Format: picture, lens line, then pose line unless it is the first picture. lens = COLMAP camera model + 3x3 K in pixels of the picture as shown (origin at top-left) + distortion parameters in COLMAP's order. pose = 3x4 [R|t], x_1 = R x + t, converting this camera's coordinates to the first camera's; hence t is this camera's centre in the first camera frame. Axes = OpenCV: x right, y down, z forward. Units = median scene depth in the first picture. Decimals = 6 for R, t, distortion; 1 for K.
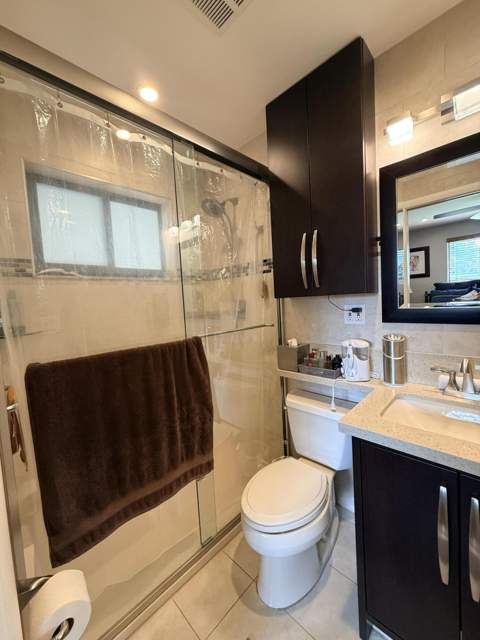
lens RADIAL K [[256.1, 0, 239.2], [0, 256.1, 316.6], [0, 0, 1]] dist [-0.001199, -0.000976]
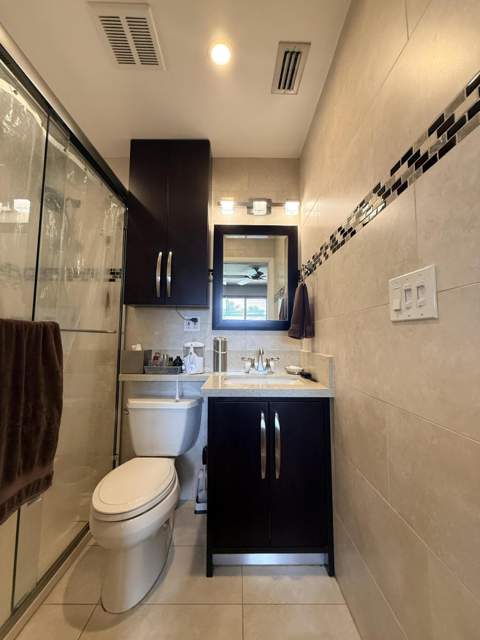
lens RADIAL K [[256.1, 0, 240.5], [0, 256.1, 318.8], [0, 0, 1]] dist [-0.001199, -0.000976]
pose [[0.703145, 0.118915, 0.701032, -0.310332], [-0.000185, 0.985947, -0.167059, 0.200824], [-0.711046, 0.117337, 0.693286, -0.069445]]
